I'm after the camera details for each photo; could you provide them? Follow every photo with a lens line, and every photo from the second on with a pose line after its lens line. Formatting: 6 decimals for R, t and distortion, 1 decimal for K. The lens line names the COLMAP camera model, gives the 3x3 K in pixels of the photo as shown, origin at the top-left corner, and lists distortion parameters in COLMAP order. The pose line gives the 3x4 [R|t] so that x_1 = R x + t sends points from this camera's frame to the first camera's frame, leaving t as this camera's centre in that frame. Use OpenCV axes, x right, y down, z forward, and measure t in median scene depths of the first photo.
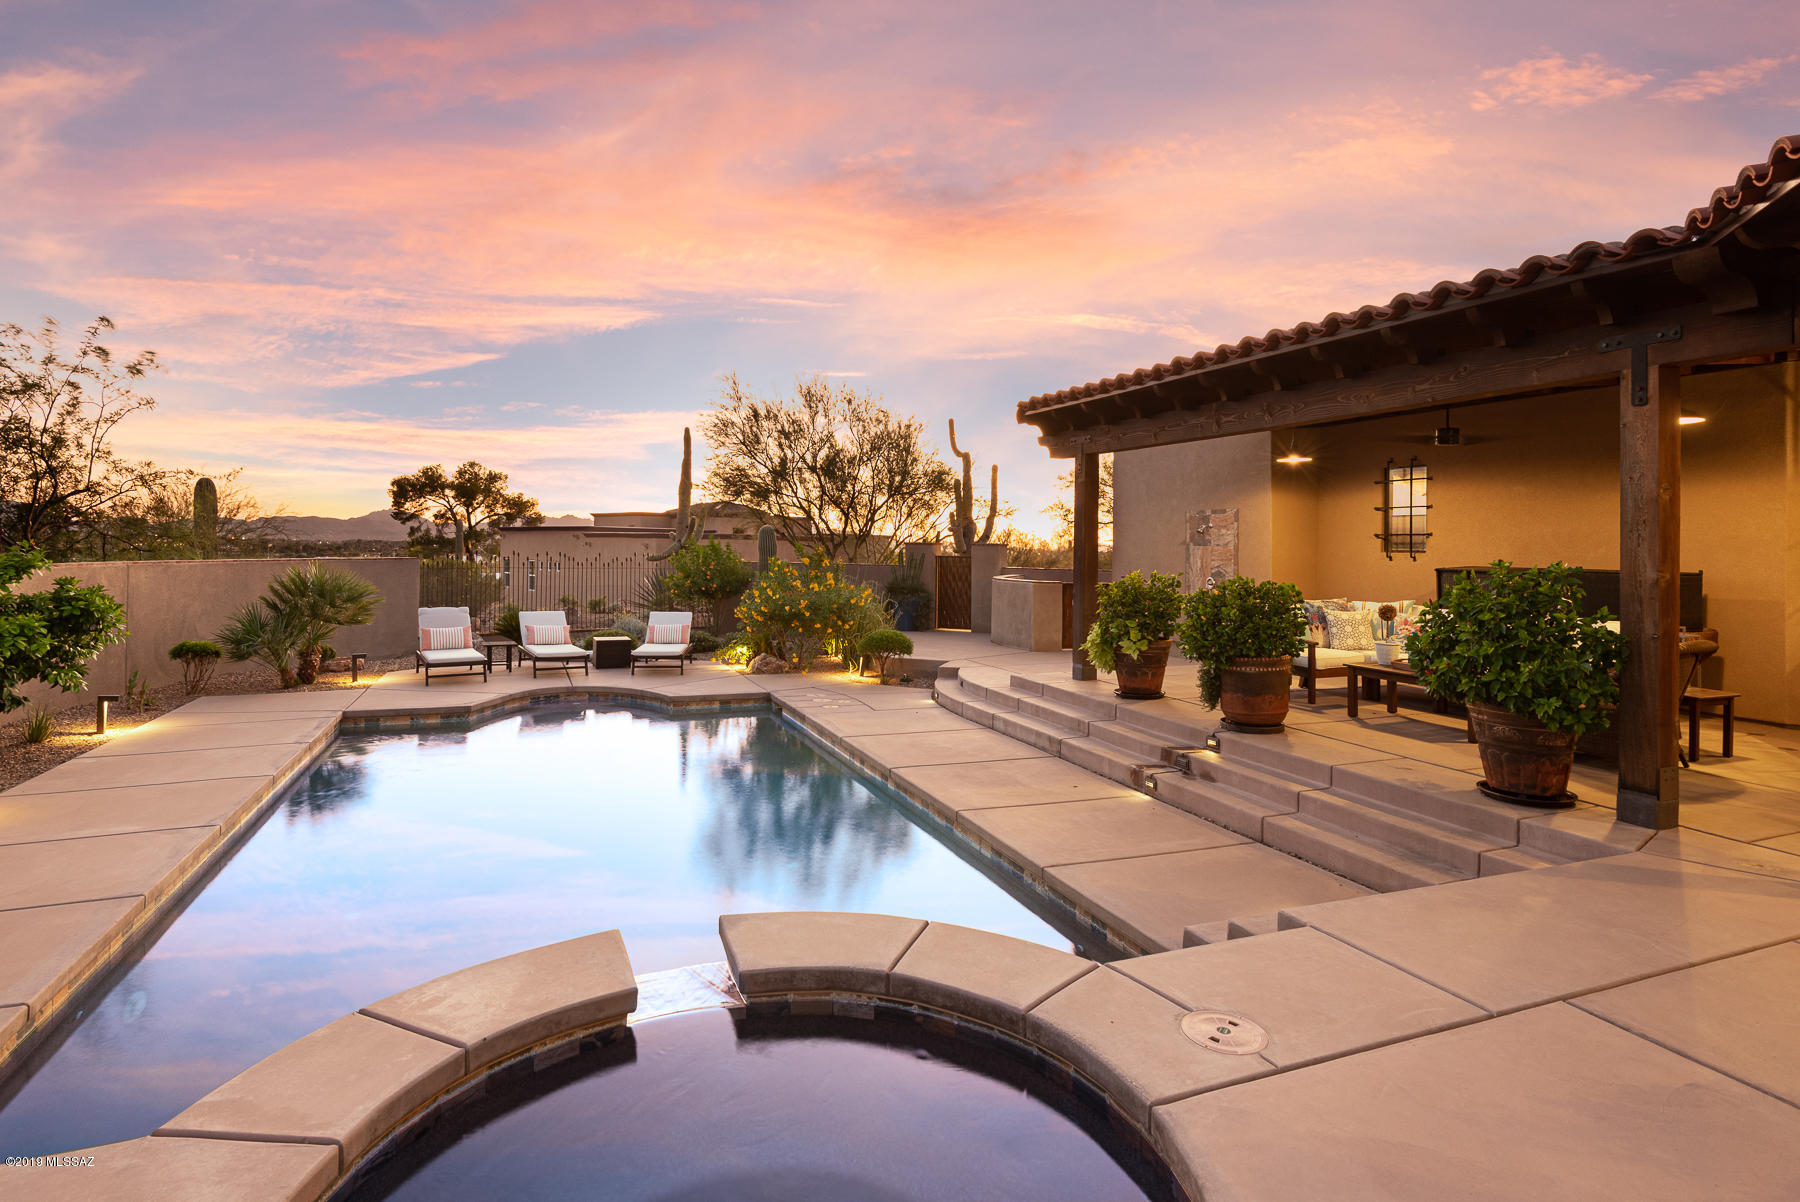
lens RADIAL K [[900.0, 0, 897.3], [0, 900.0, 547.8], [0, 0, 1]] dist [0.029374, -0.025919]
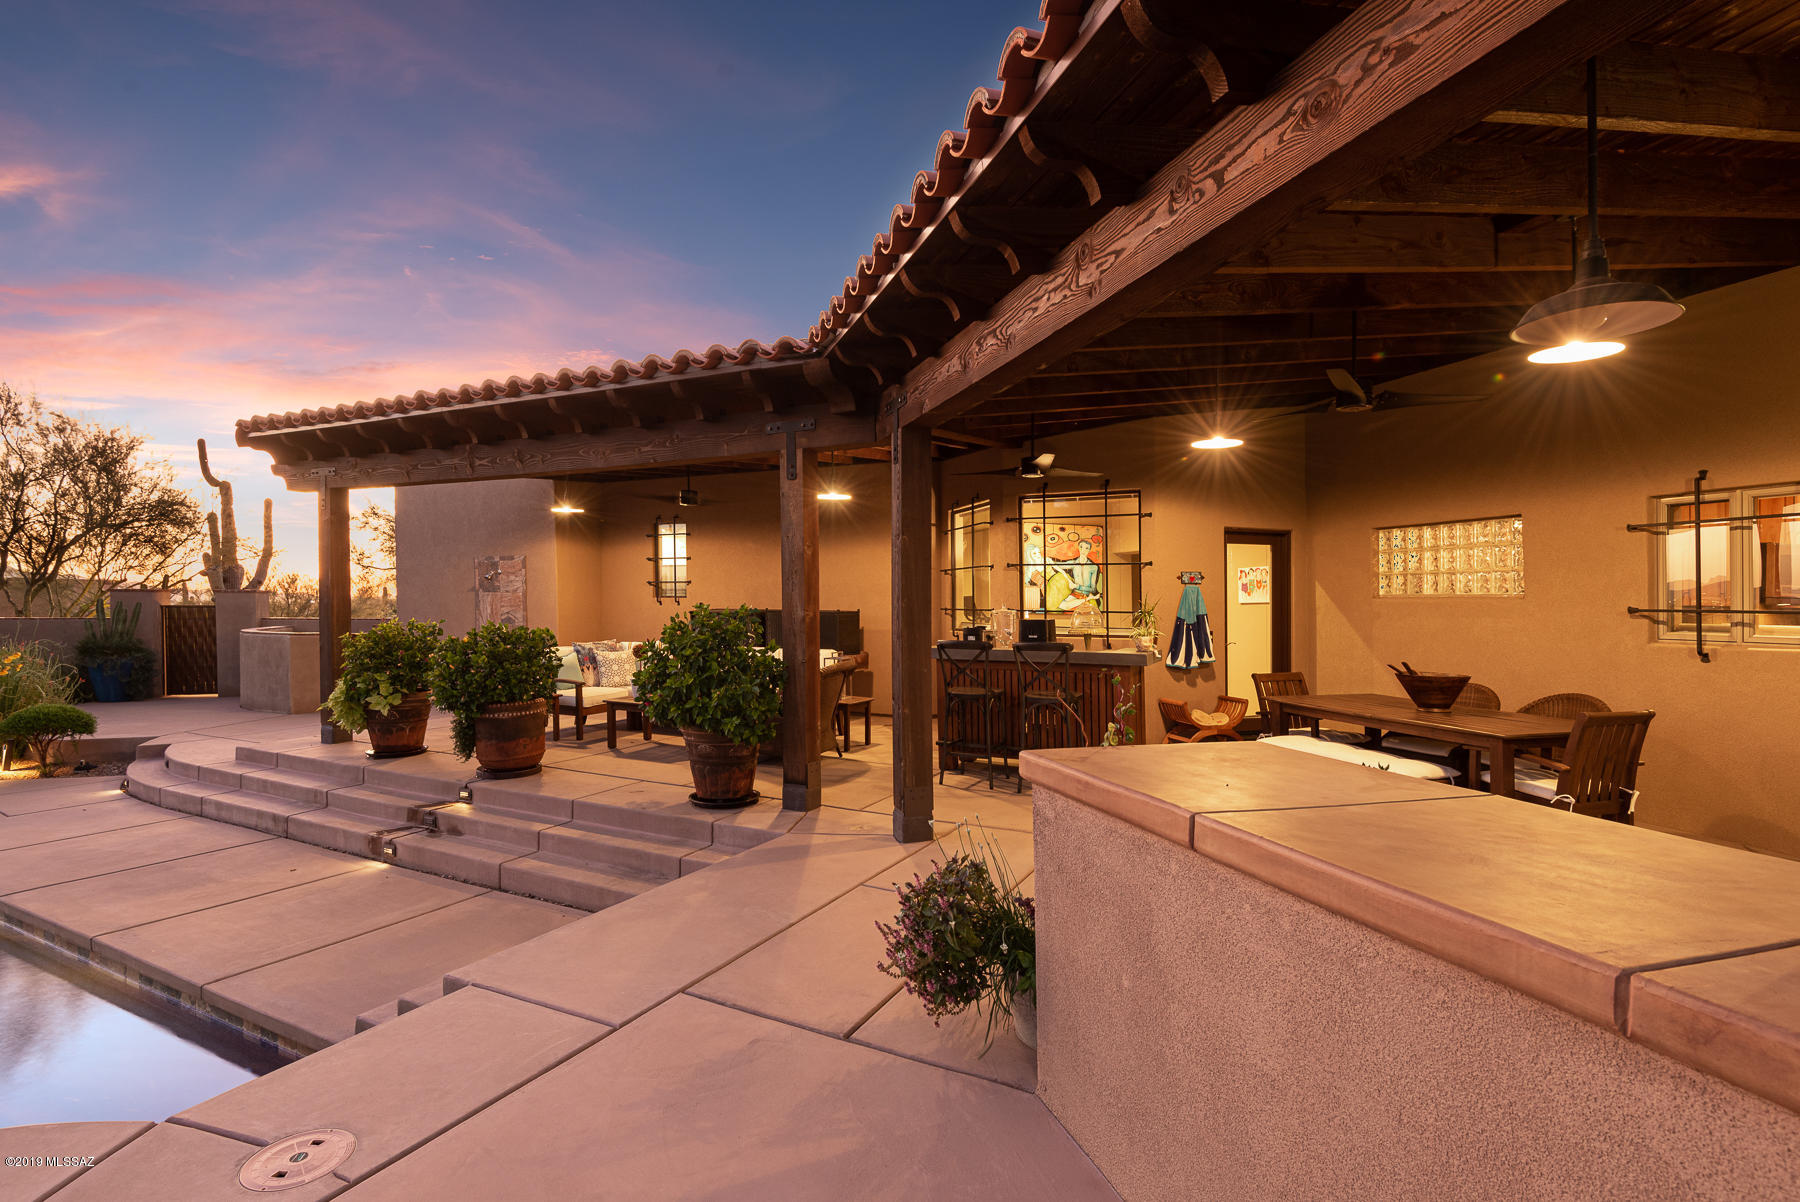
lens RADIAL K [[839.7, 0, 900.0], [0, 839.7, 601.0], [0, 0, 1]] dist [0.000369, -0.012293]
pose [[0.746793, -0.008935, 0.664997, 0.102089], [0.003997, 0.999952, 0.008947, 0.001798], [-0.665045, -0.004023, 0.746793, 0.016672]]
